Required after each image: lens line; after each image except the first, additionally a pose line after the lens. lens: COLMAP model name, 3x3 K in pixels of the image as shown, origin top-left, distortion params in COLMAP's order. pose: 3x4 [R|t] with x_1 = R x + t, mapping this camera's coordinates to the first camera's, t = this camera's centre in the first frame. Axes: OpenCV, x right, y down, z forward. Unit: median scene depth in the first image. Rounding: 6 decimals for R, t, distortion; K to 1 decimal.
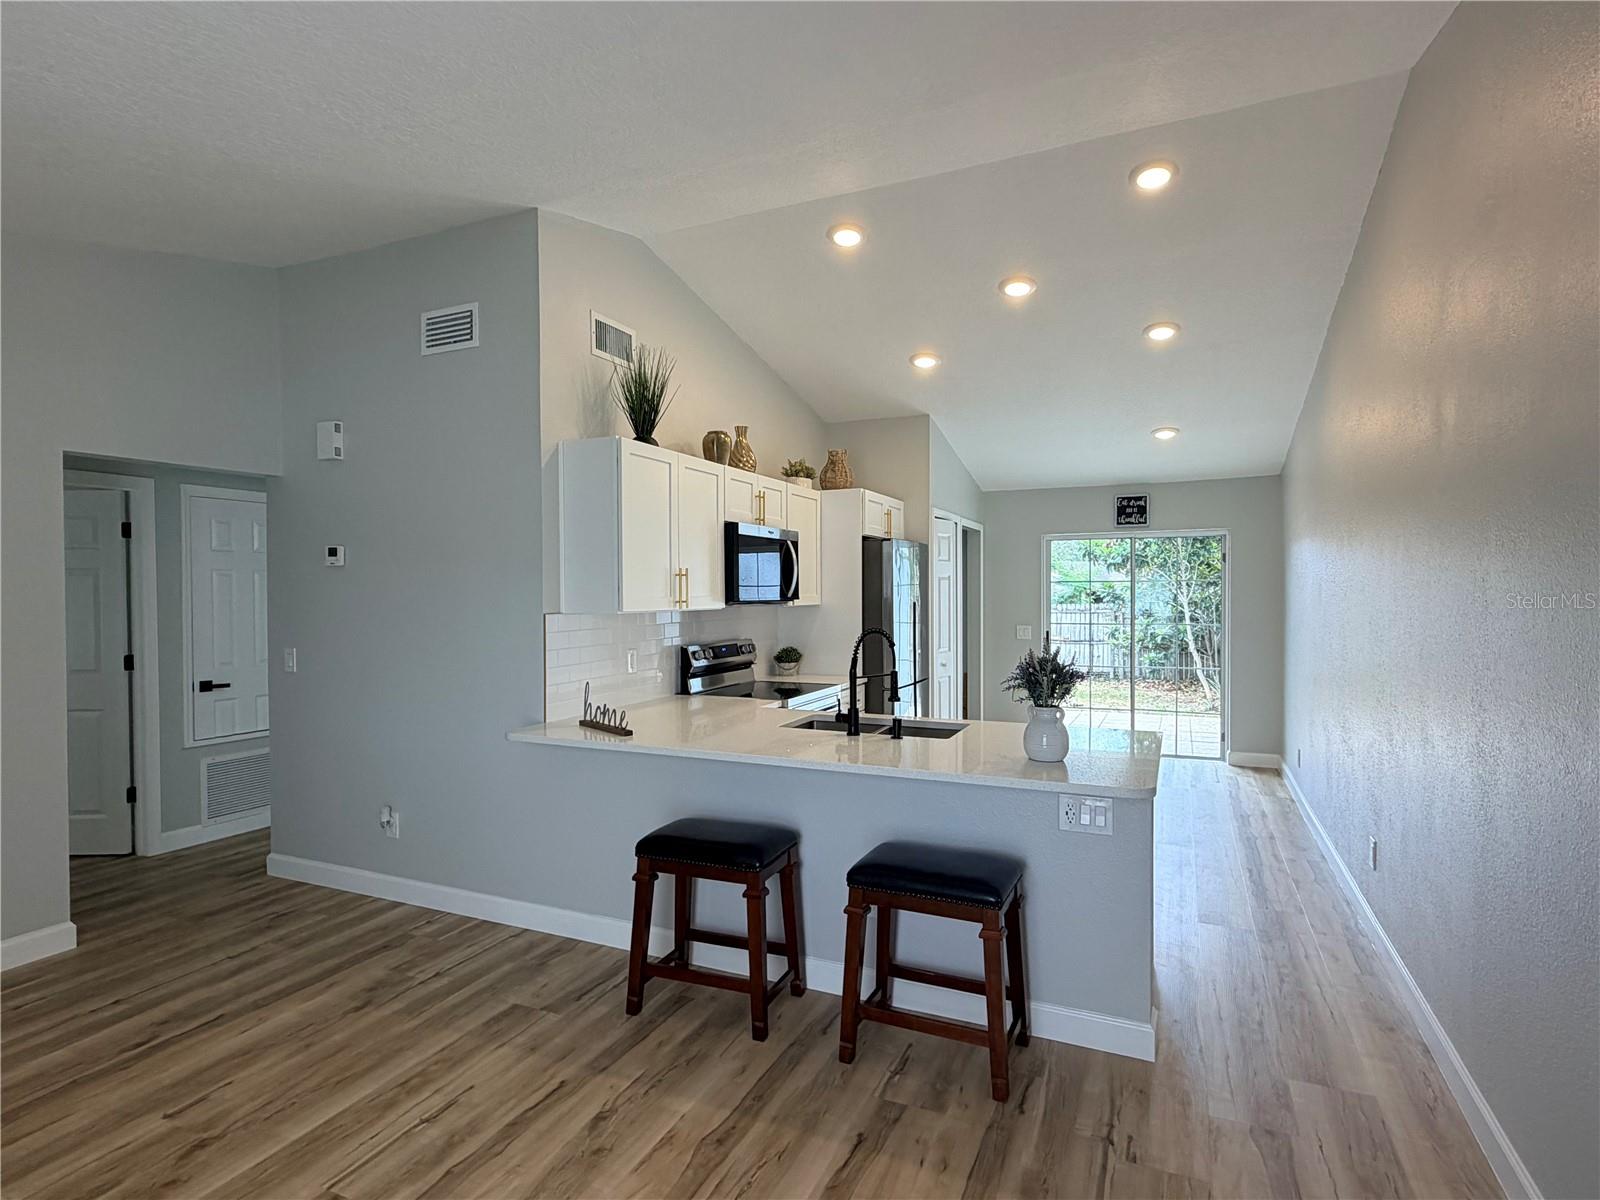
lens RADIAL K [[847.9, 0, 801.4], [0, 847.9, 601.6], [0, 0, 1]] dist [-0.000818, 0.000844]
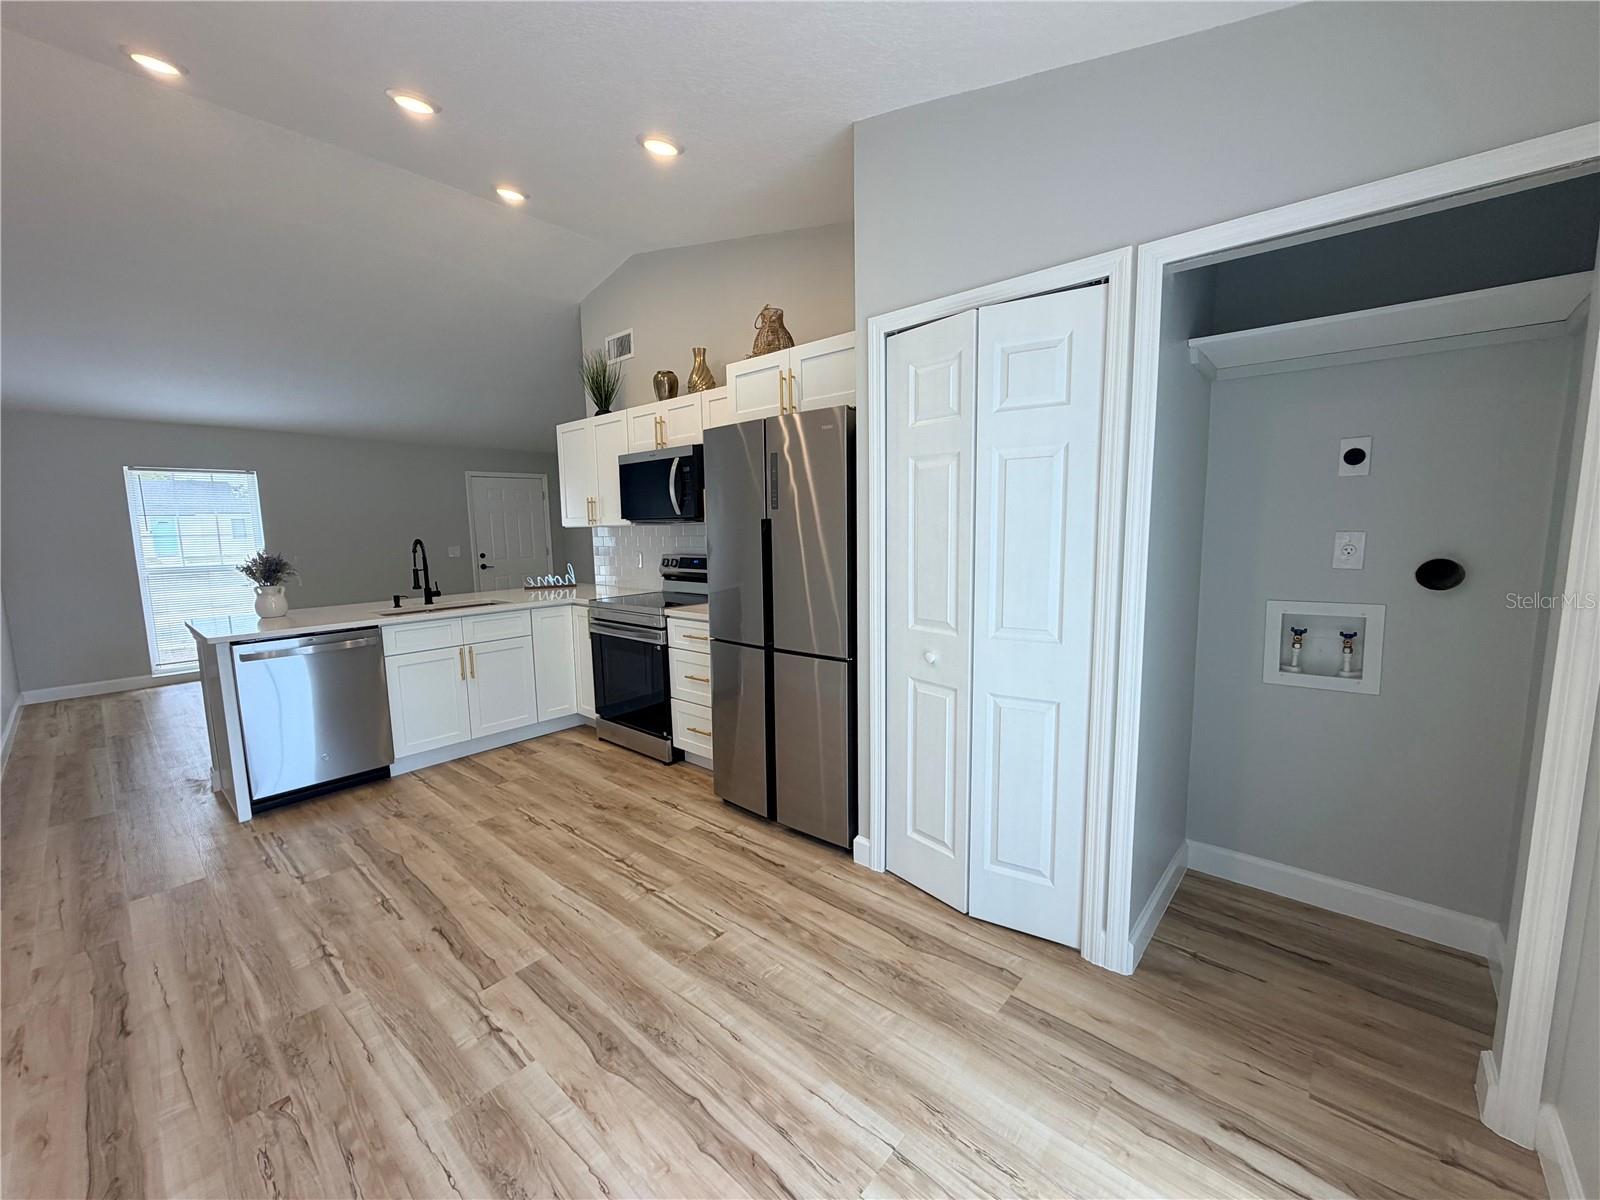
lens RADIAL K [[636.3, 0, 797.9], [0, 636.3, 600.6], [0, 0, 1]] dist [-0.001323, -0.000020]
pose [[-0.303916, 0.126166, -0.944308, 0.706825], [0.009519, 0.991545, 0.129413, -0.000765], [0.952651, 0.030342, -0.302547, 1.444143]]
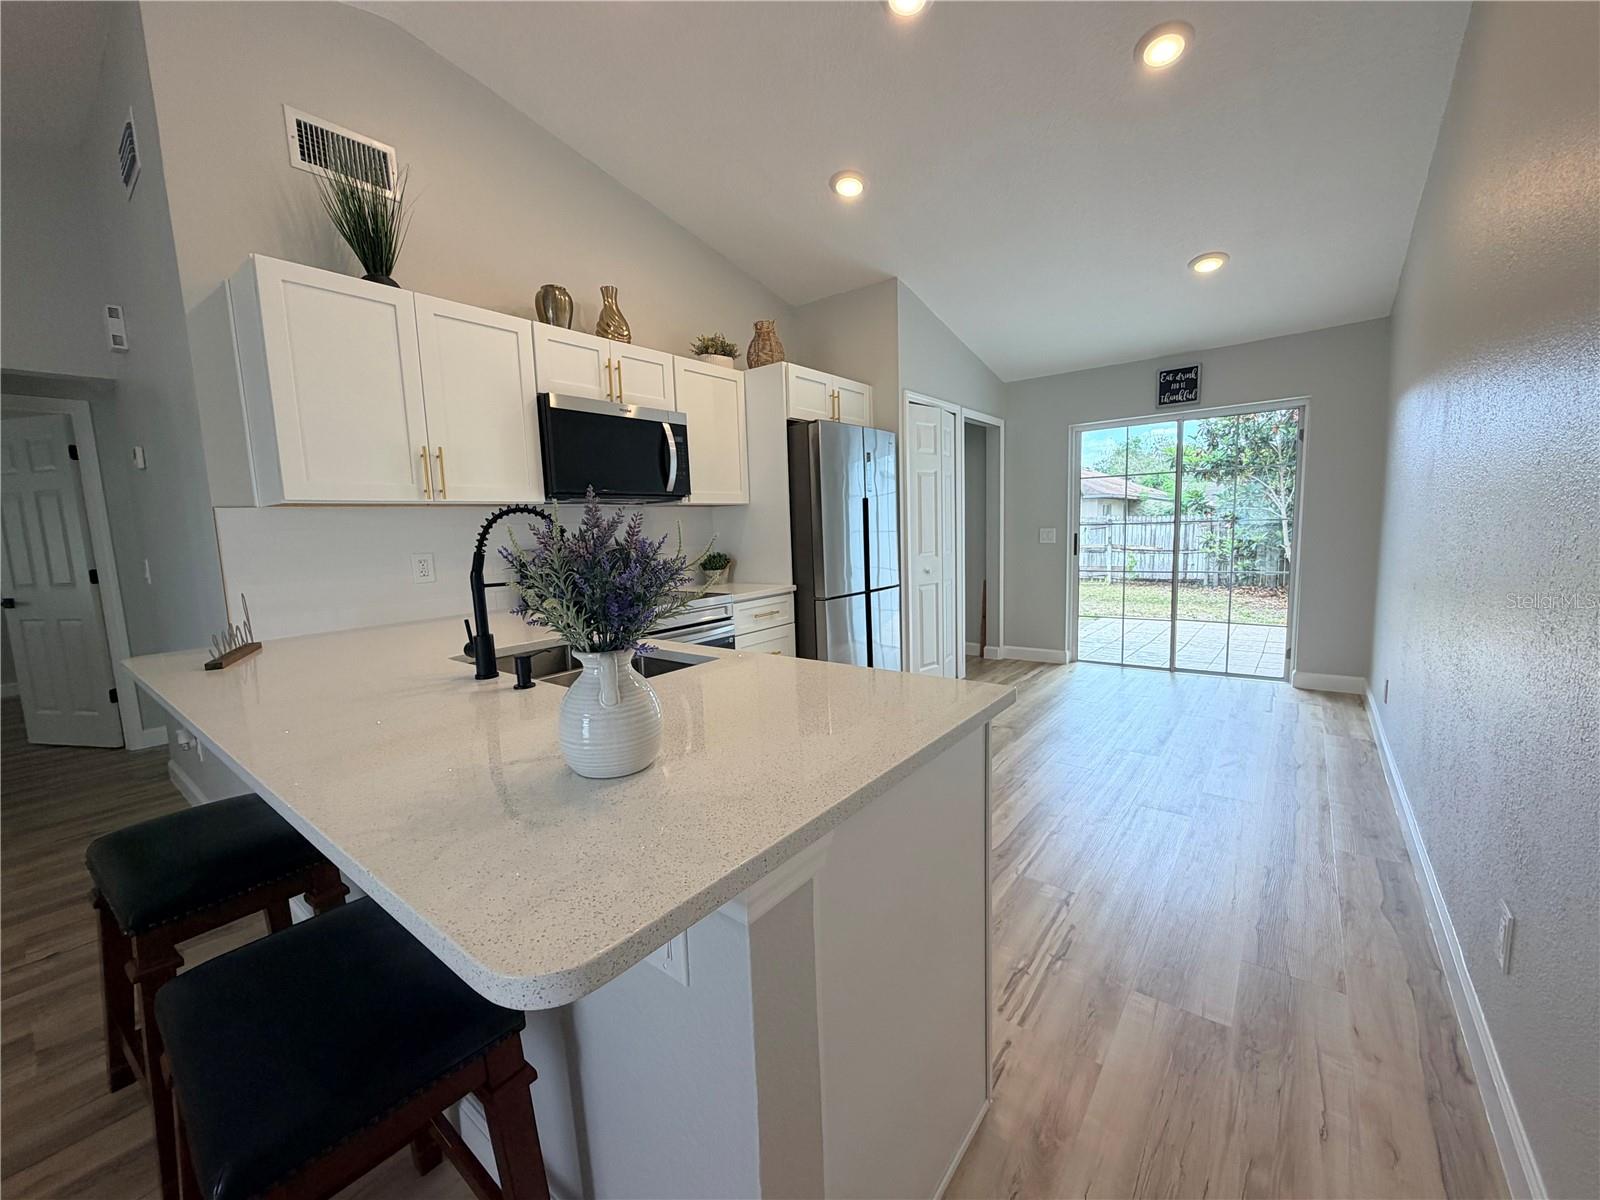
lens RADIAL K [[636.3, 0, 798.5], [0, 636.3, 599.1], [0, 0, 1]] dist [-0.001323, -0.000020]
pose [[0.968988, -0.001513, -0.247103, 0.281416], [0.028252, 0.994102, 0.104702, 0.041035], [0.245487, -0.108436, 0.963316, 0.432509]]
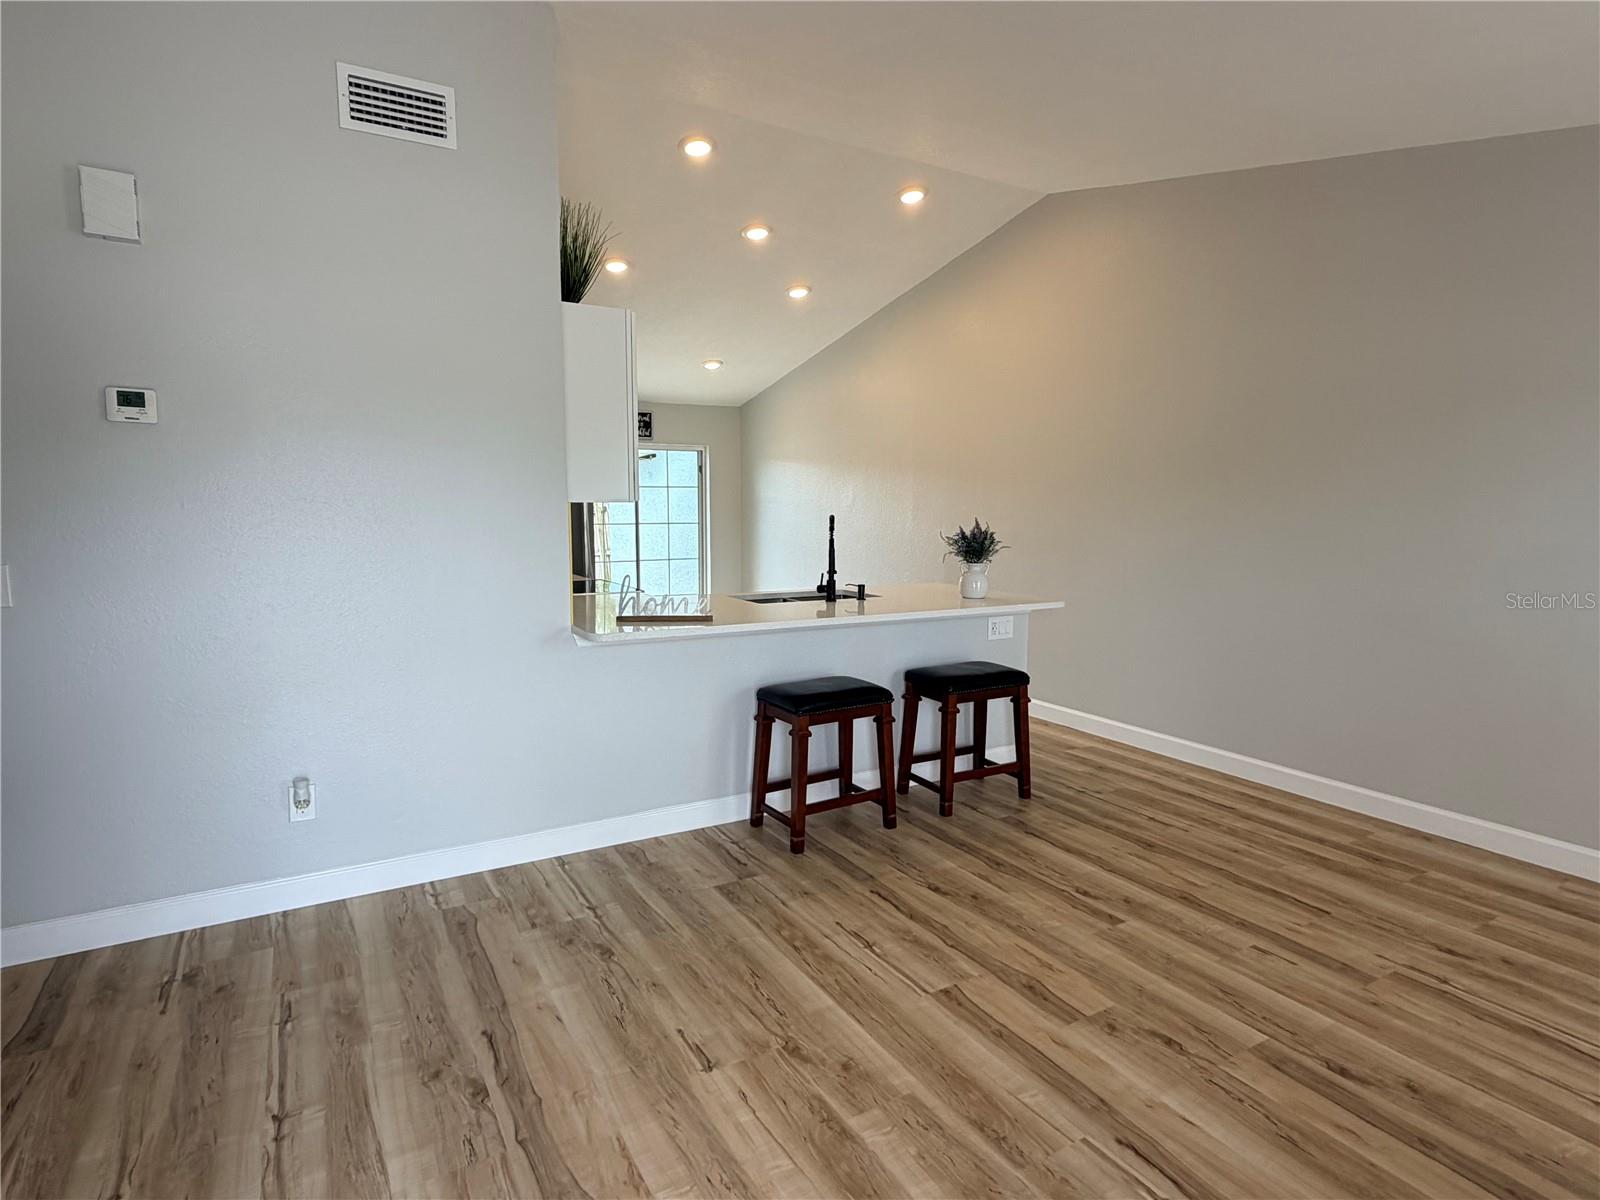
lens RADIAL K [[847.9, 0, 799.1], [0, 847.9, 602.1], [0, 0, 1]] dist [-0.000818, 0.000844]
pose [[0.578922, -0.086358, 0.810797, -0.687972], [0.001492, 0.994486, 0.104858, 0.019578], [-0.815381, -0.059495, 0.575859, 0.228226]]
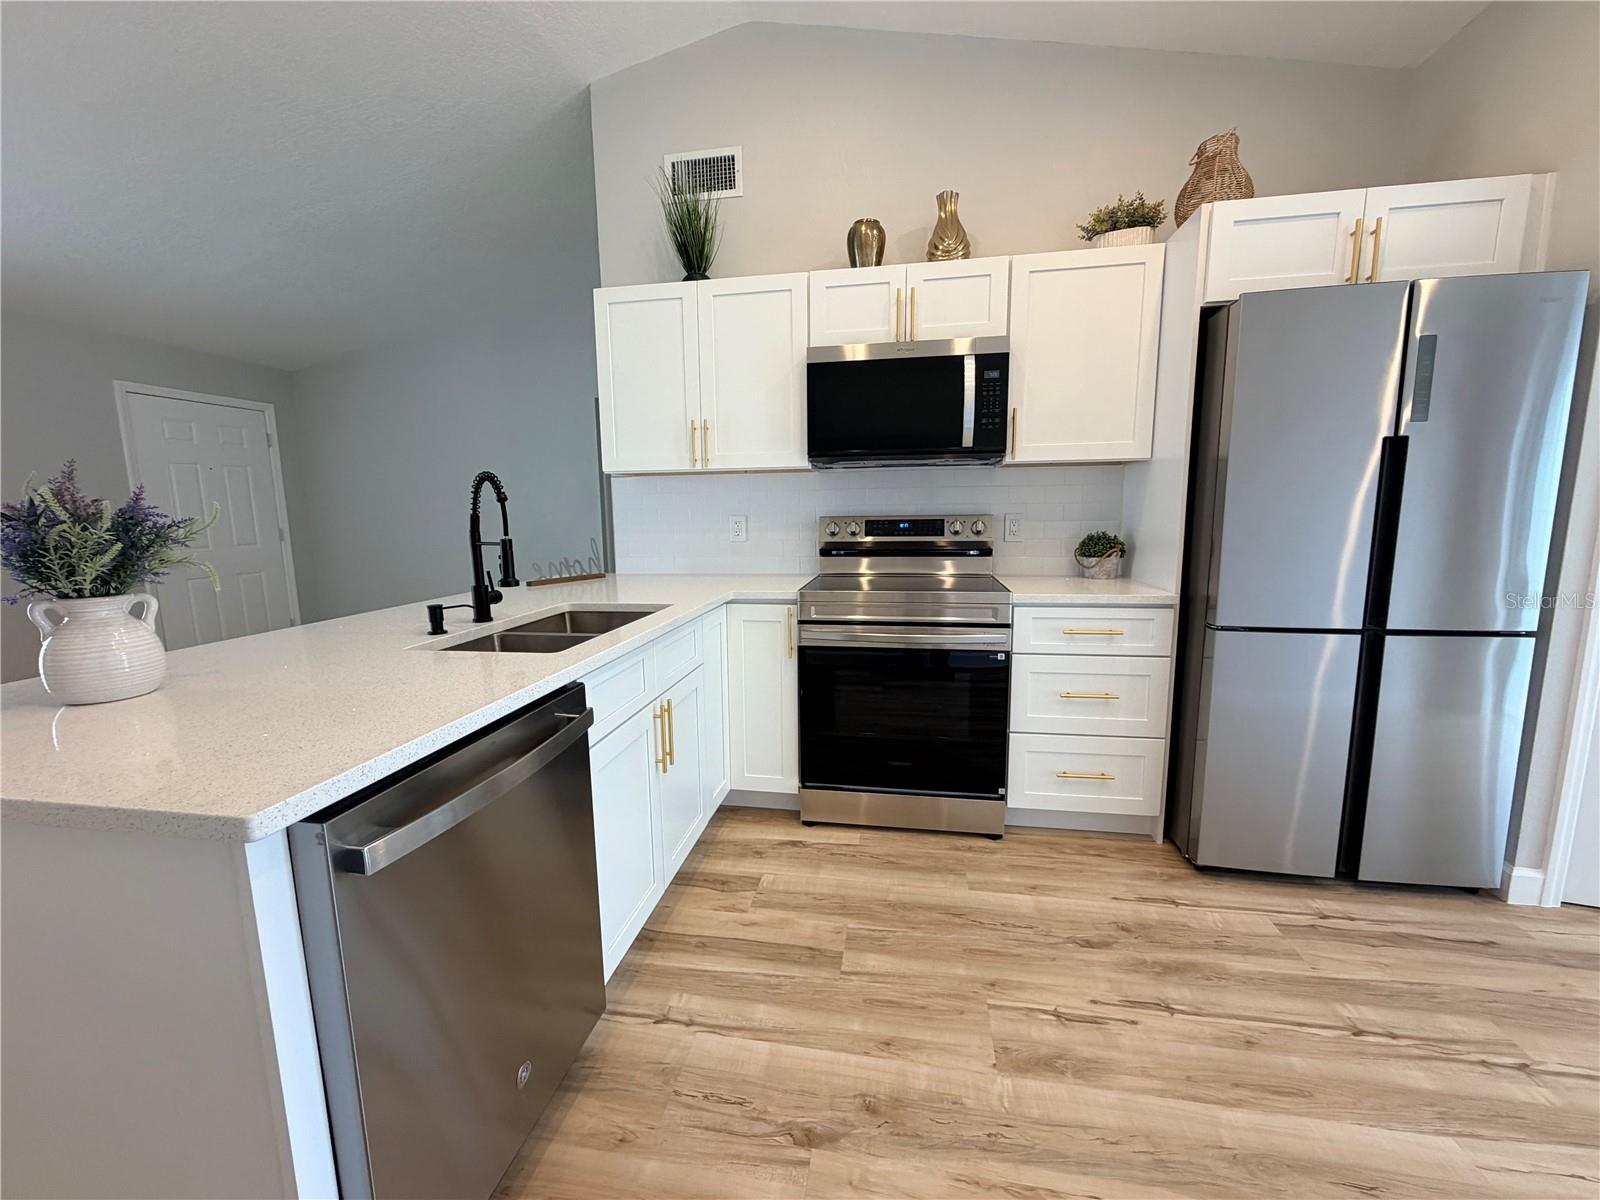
lens RADIAL K [[636.3, 0, 793.9], [0, 636.3, 601.1], [0, 0, 1]] dist [-0.001323, -0.000020]
pose [[0.236257, 0.142060, -0.961250, 0.458897], [-0.000180, 0.989262, 0.146156, 0.042162], [0.971691, -0.034357, 0.233745, 0.798798]]
